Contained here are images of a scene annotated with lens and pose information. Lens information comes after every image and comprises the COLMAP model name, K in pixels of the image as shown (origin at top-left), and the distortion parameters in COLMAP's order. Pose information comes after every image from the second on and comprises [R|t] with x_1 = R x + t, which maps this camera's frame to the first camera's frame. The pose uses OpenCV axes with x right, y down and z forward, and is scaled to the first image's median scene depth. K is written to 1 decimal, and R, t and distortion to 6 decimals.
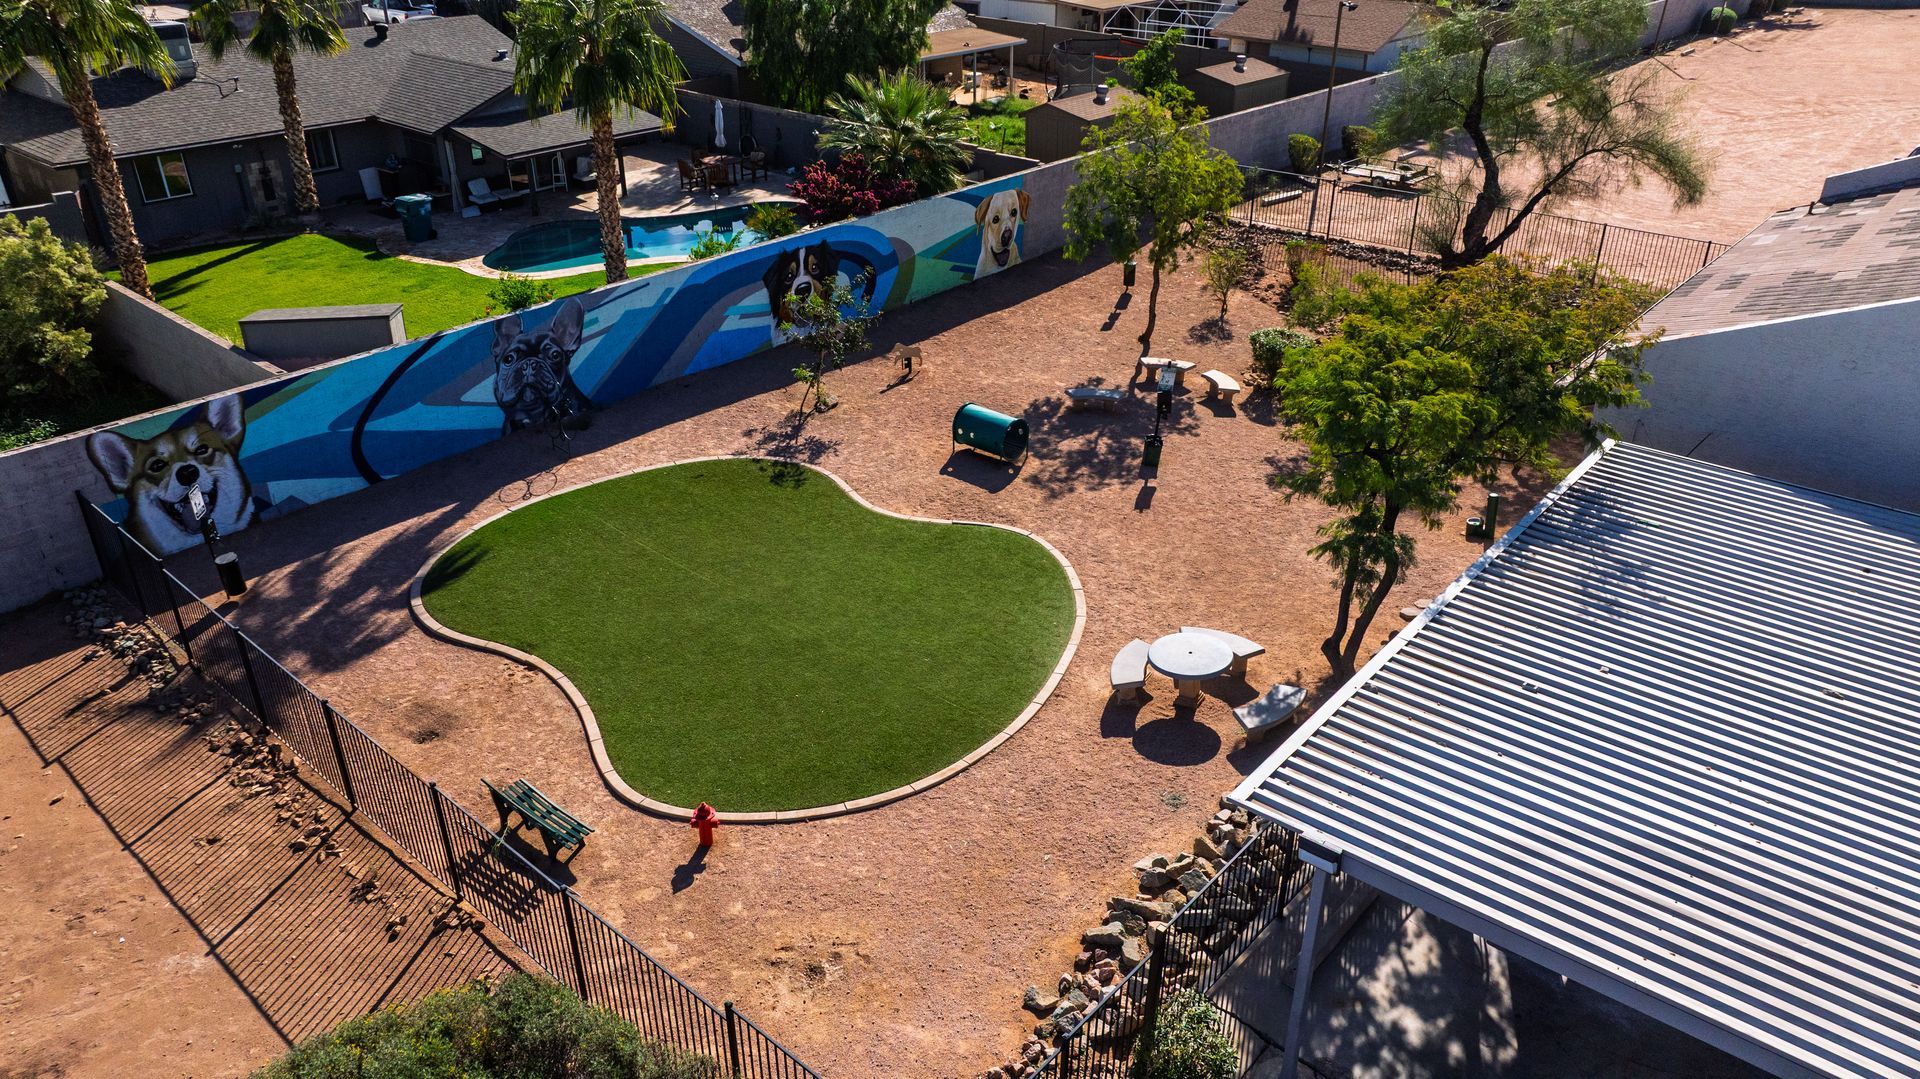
lens RADIAL K [[1336.9, 0, 961.6], [0, 1336.9, 533.5], [0, 0, 1]] dist [-0.032645, 0.032364]
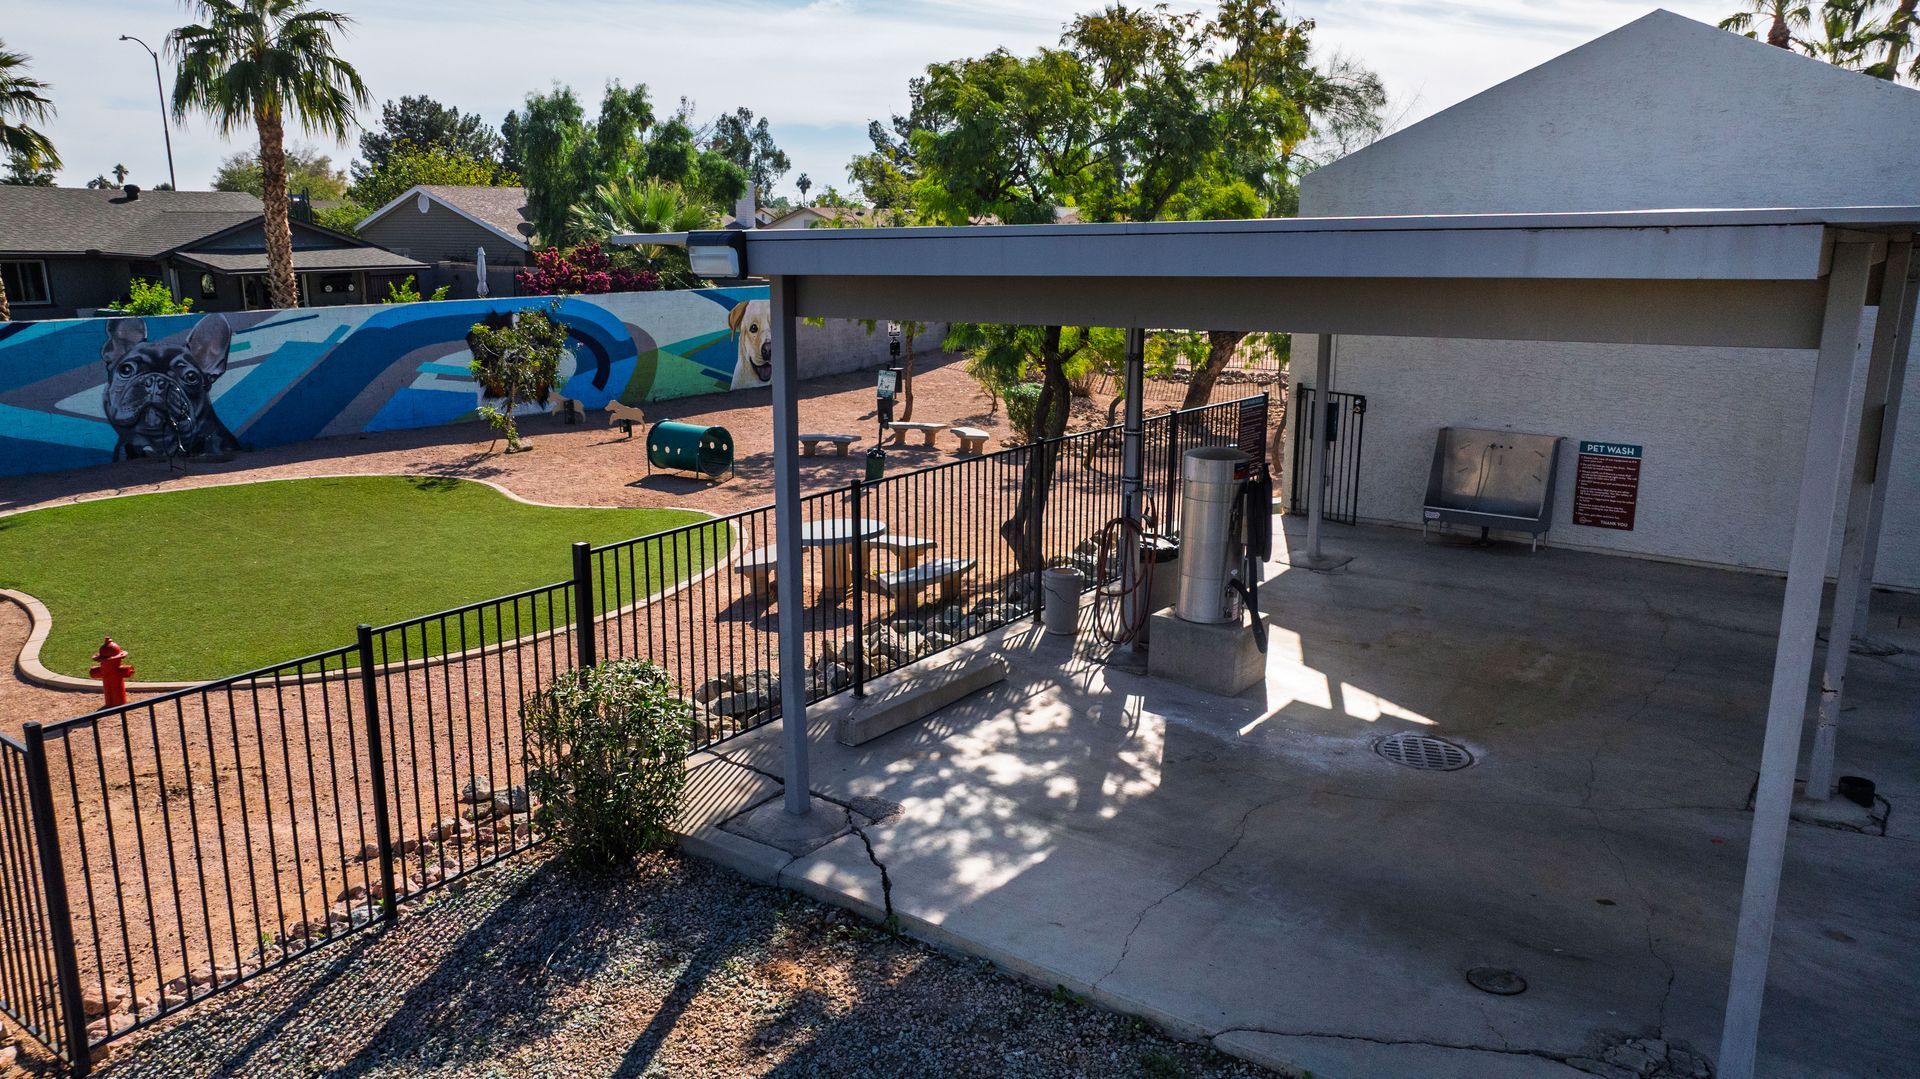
lens RADIAL K [[1336.9, 0, 965.6], [0, 1336.9, 537.7], [0, 0, 1]] dist [-0.032645, 0.032364]
pose [[0.997352, -0.026171, 0.067851, 0.140939], [0.043877, 0.960601, -0.274445, 0.228440], [-0.057995, 0.276696, 0.959206, 0.158864]]
